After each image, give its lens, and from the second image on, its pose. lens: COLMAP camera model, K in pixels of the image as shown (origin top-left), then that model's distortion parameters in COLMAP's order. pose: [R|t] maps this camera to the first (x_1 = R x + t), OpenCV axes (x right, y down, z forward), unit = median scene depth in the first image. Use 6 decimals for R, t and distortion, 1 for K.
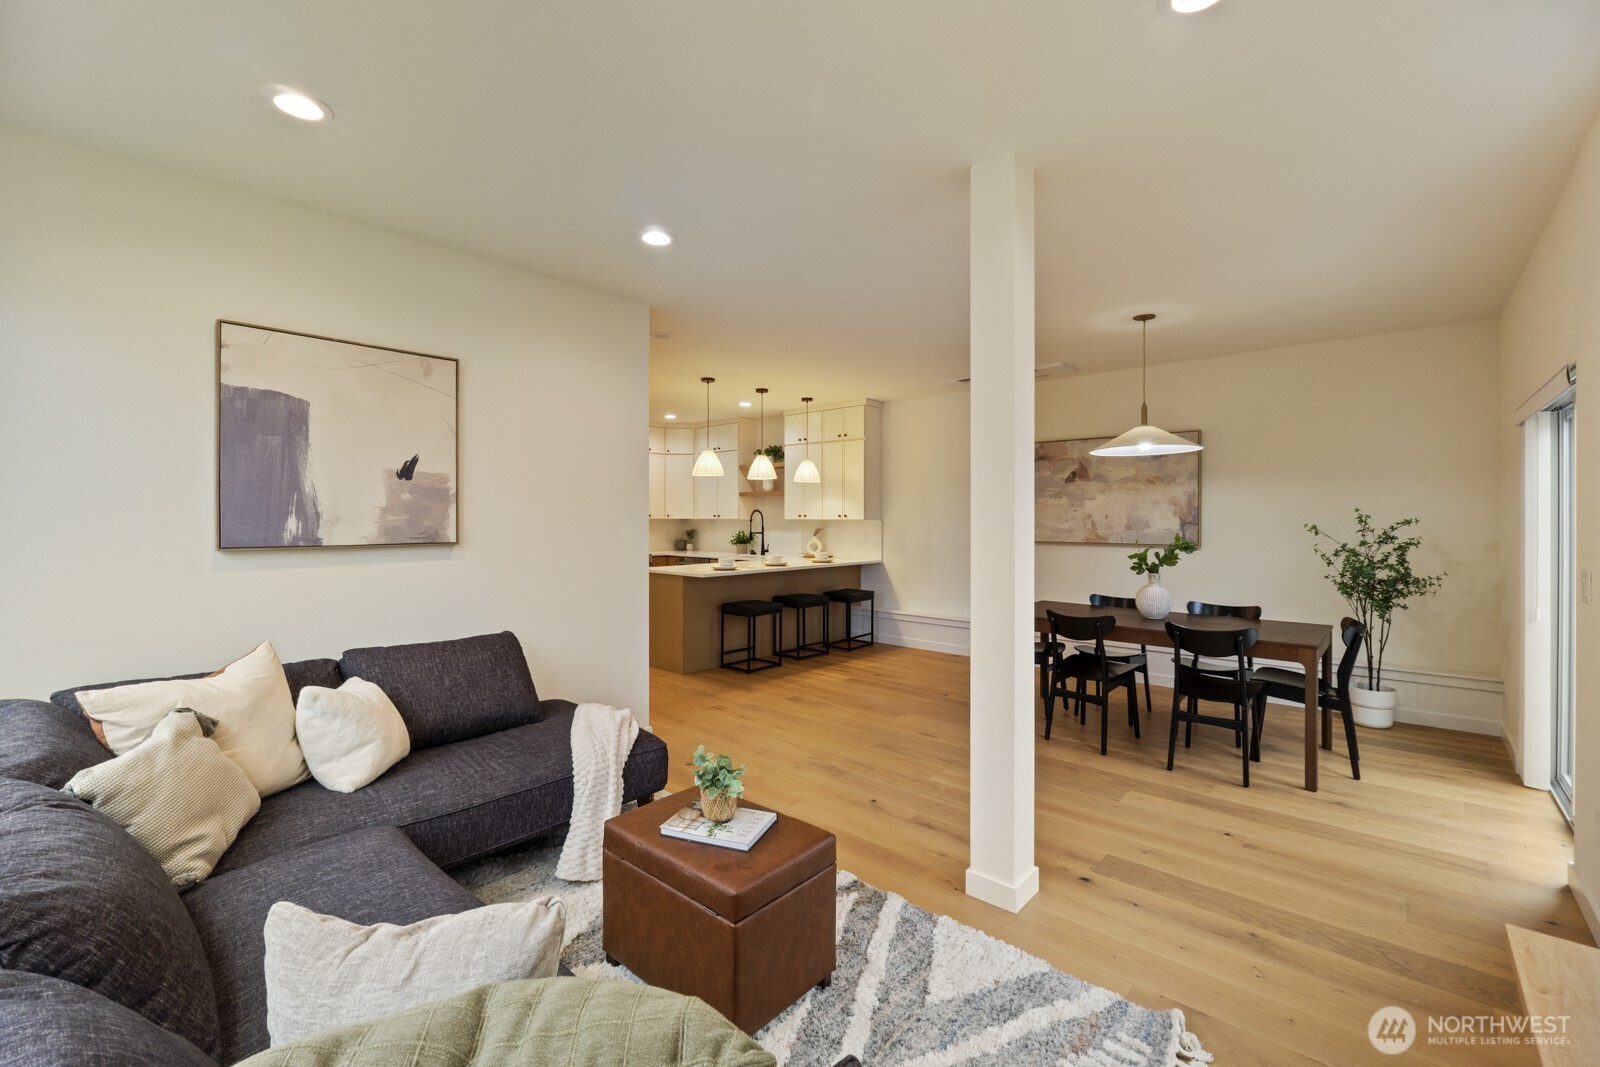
lens RADIAL K [[667.1, 0, 791.3], [0, 667.1, 520.1], [0, 0, 1]] dist [-0.008547, -0.000367]
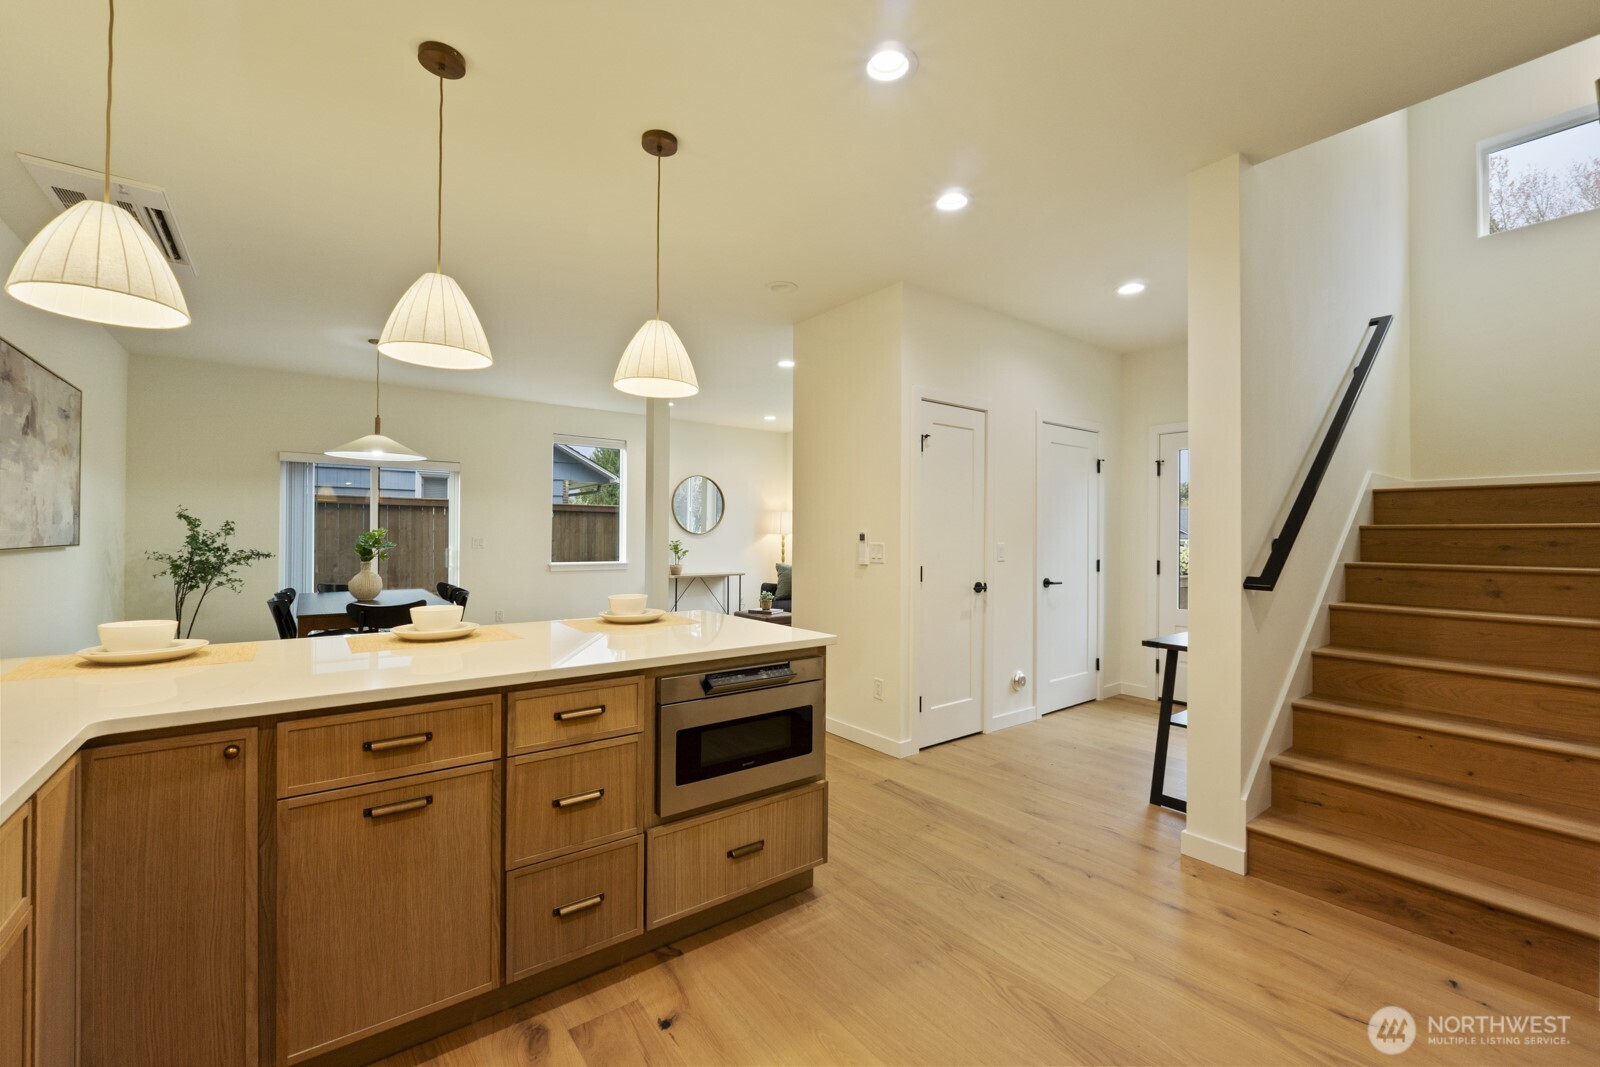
lens RADIAL K [[667.1, 0, 794.8], [0, 667.1, 533.1], [0, 0, 1]] dist [-0.008547, -0.000367]
pose [[-0.983580, -0.007226, 0.180330, -0.231692], [-0.006739, 0.999972, 0.003314, 0.012900], [-0.180349, 0.002044, -0.983601, 1.160089]]
